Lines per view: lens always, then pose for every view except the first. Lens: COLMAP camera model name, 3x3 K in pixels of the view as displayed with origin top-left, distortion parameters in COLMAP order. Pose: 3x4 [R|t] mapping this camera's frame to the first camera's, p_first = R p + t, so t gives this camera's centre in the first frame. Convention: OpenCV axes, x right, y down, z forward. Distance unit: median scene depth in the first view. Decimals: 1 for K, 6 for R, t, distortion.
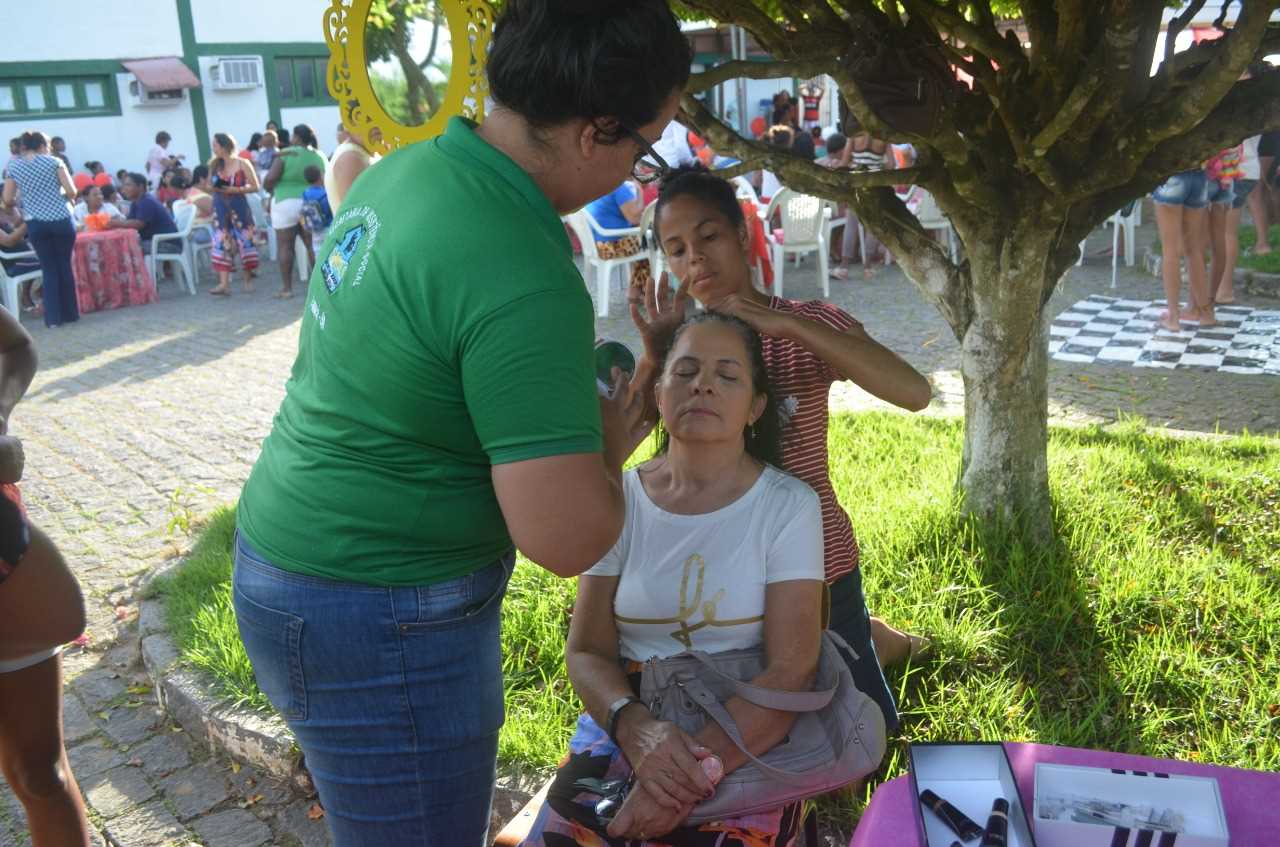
lens RADIAL K [[1090.9, 0, 636.8], [0, 1090.9, 448.2], [0, 0, 1]] dist [-0.064967, 0.011332]
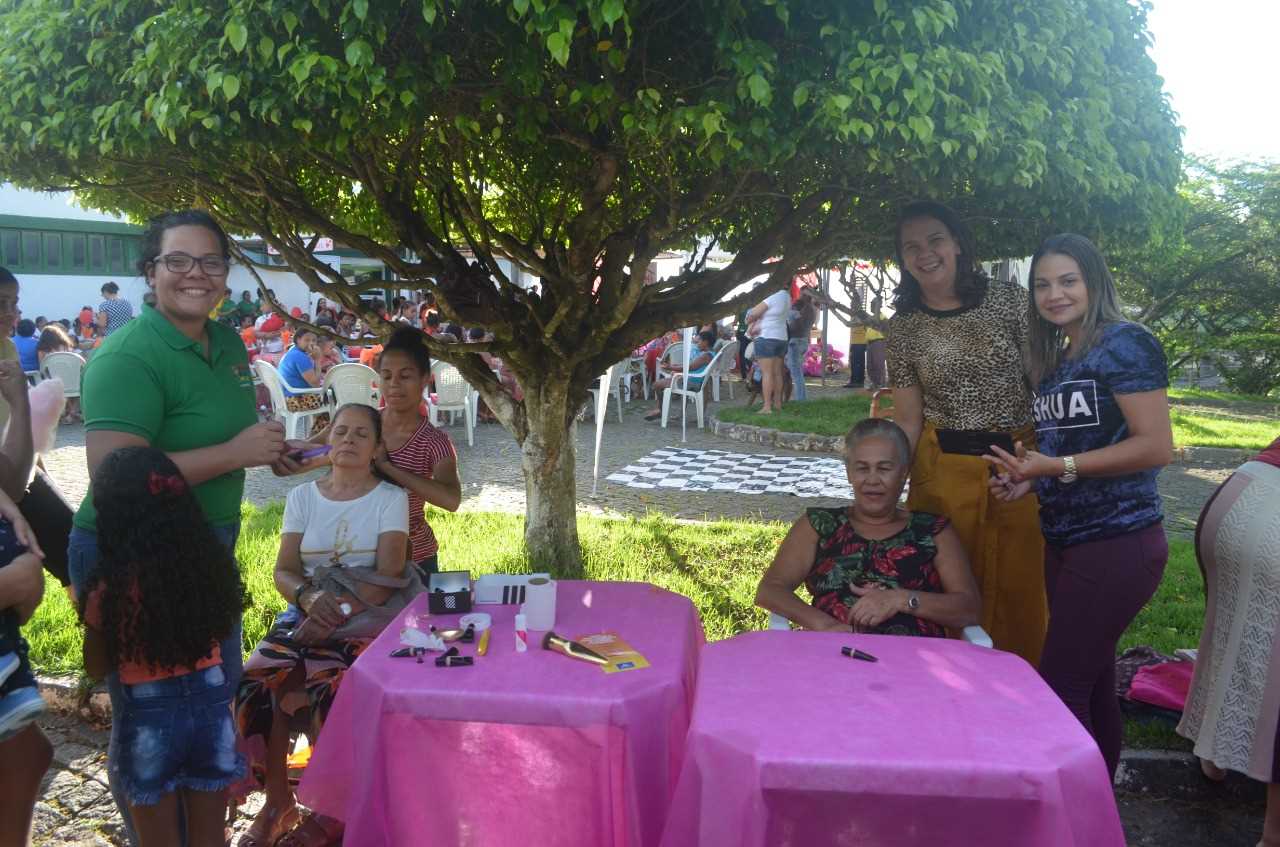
lens RADIAL K [[1090.9, 0, 636.8], [0, 1090.9, 448.2], [0, 0, 1]] dist [-0.064967, 0.011332]
pose [[0.959818, 0.022006, 0.279759, 0.006372], [0.024872, 0.986326, -0.162917, 0.174622], [-0.279518, 0.163329, 0.946146, -0.606169]]
